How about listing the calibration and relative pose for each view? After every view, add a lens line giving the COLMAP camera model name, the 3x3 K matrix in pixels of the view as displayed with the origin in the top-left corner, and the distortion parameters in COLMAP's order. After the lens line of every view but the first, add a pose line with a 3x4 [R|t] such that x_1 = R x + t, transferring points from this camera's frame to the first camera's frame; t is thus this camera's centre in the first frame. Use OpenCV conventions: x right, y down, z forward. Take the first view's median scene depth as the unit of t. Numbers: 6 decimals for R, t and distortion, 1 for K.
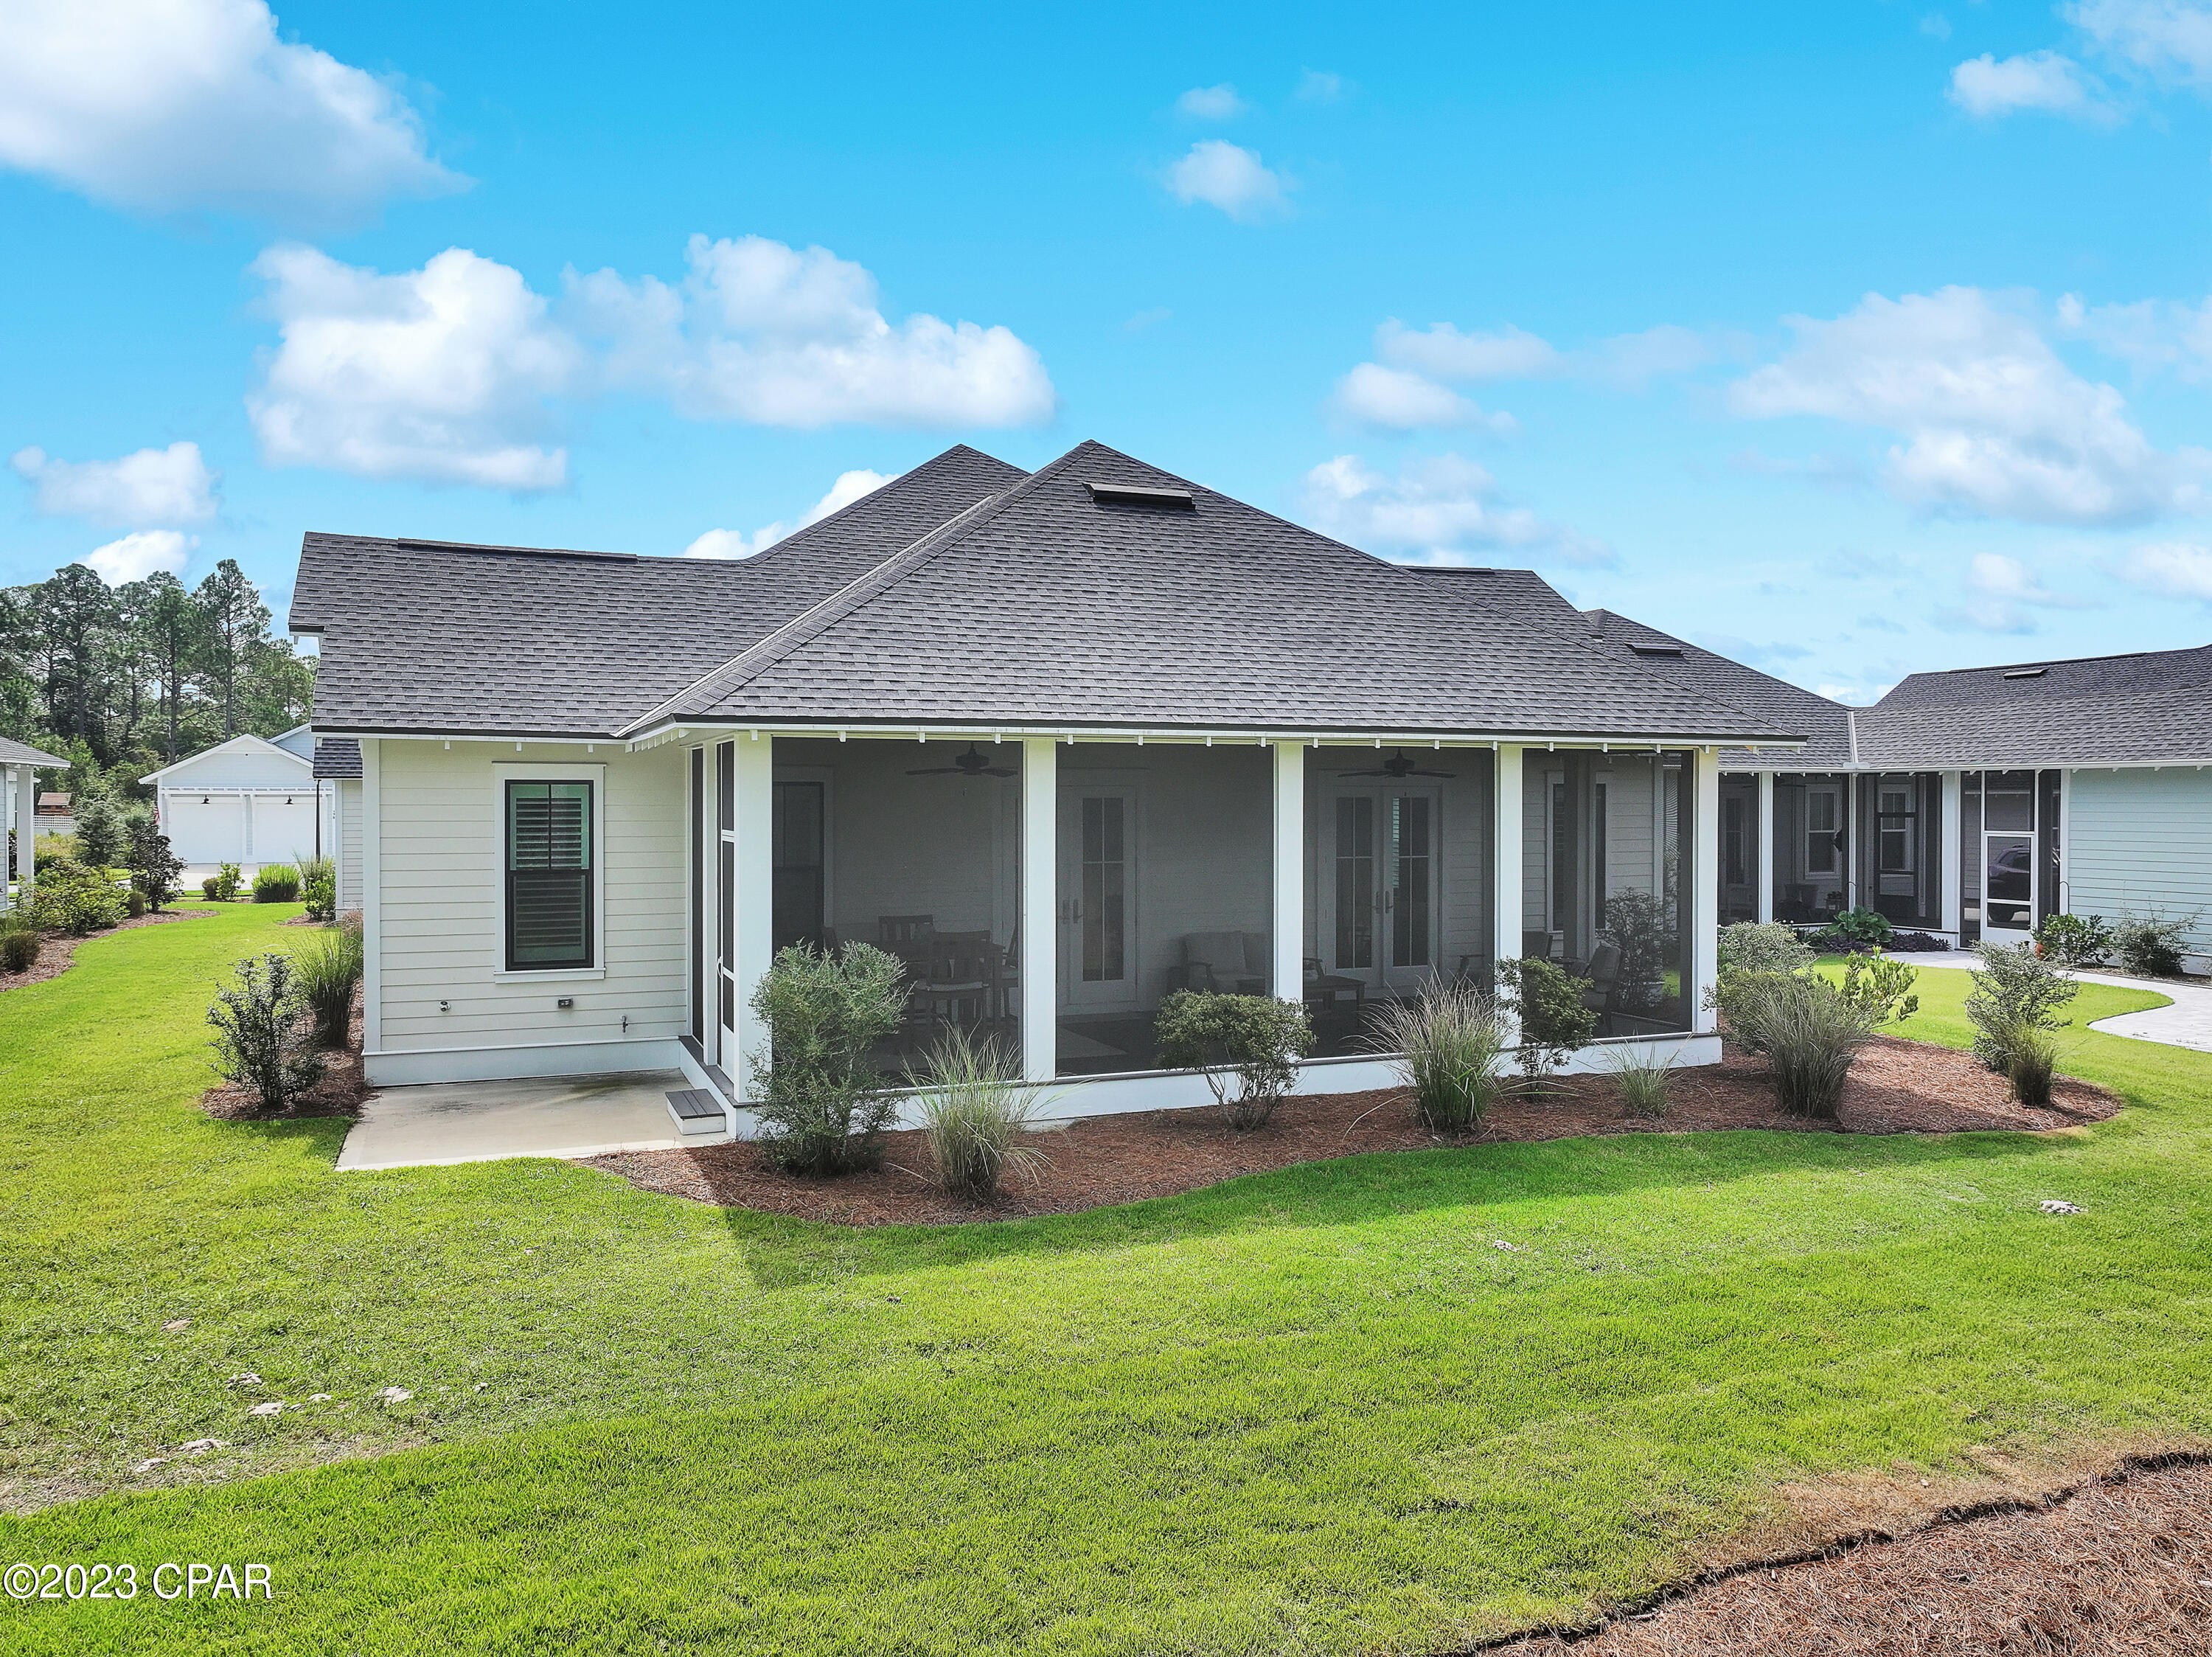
lens RADIAL K [[1532.7, 0, 1108.4], [0, 1532.7, 820.5], [0, 0, 1]] dist [0.002040, 0.005344]
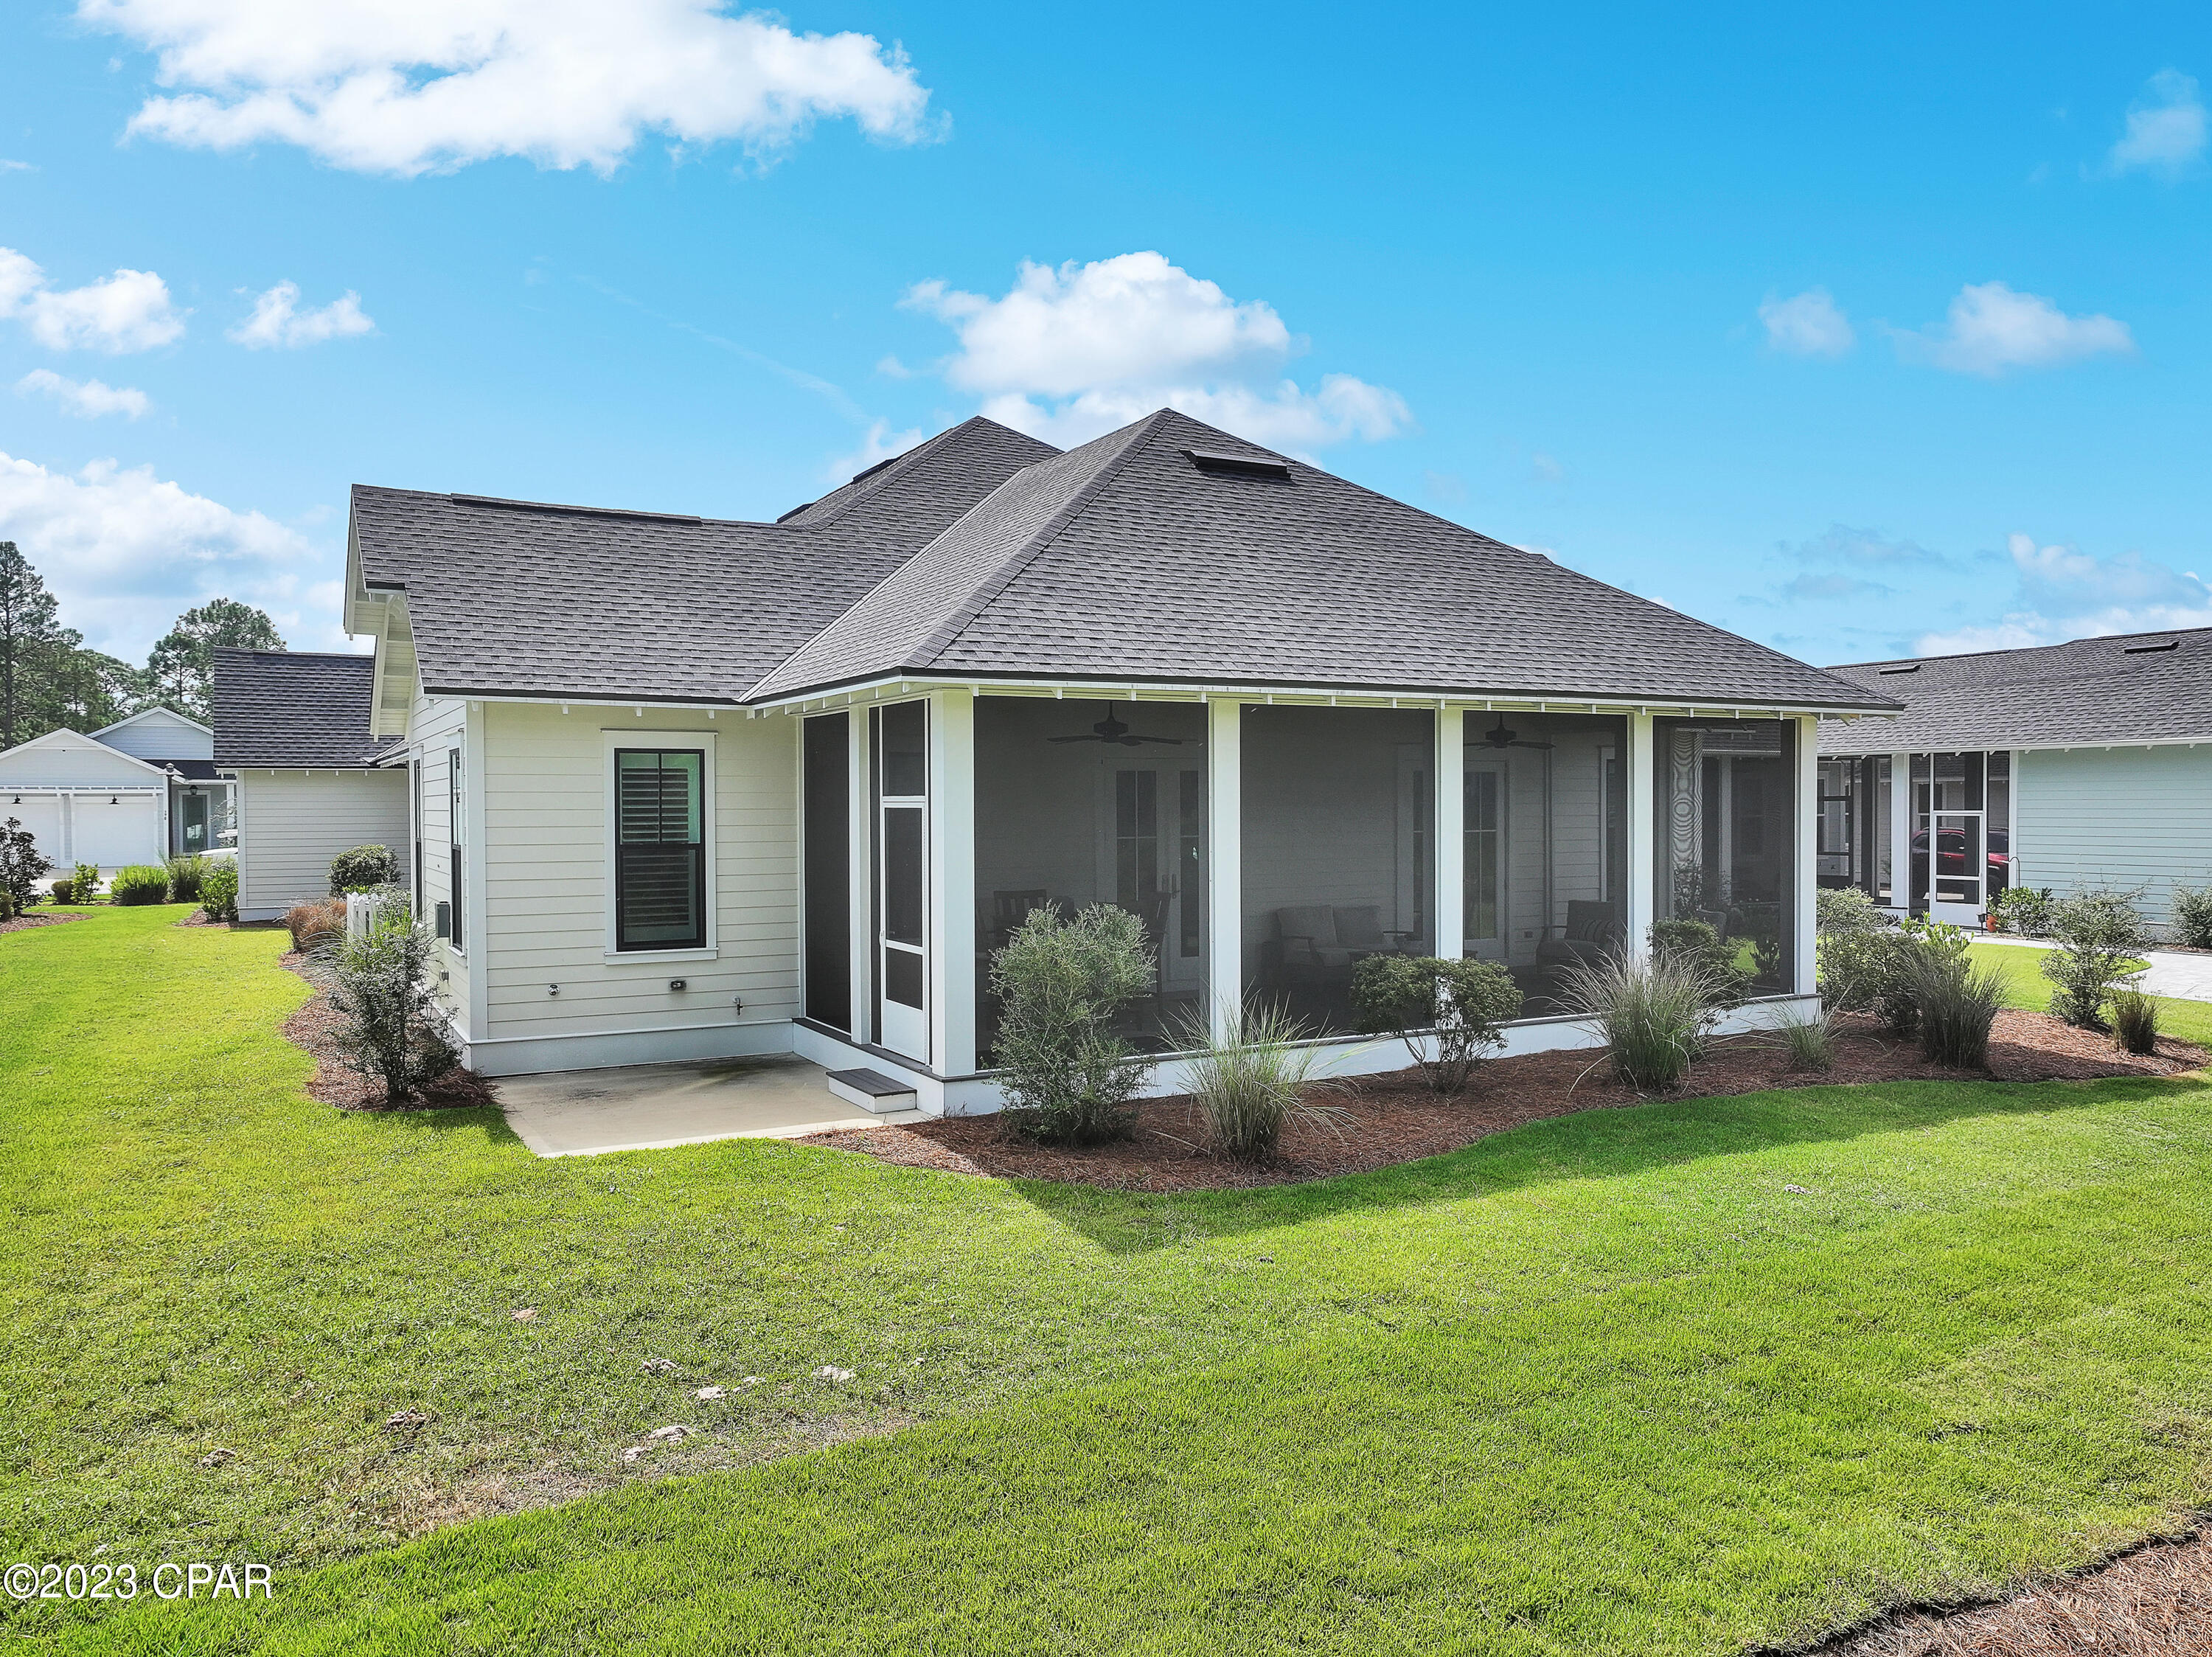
lens RADIAL K [[1538.8, 0, 1106.4], [0, 1538.8, 833.1], [0, 0, 1]] dist [-0.002711, 0.016089]
pose [[0.993363, -0.007024, 0.114808, -0.222695], [0.006329, 0.999959, 0.006411, 0.023446], [-0.114848, -0.005642, 0.993367, 0.032103]]
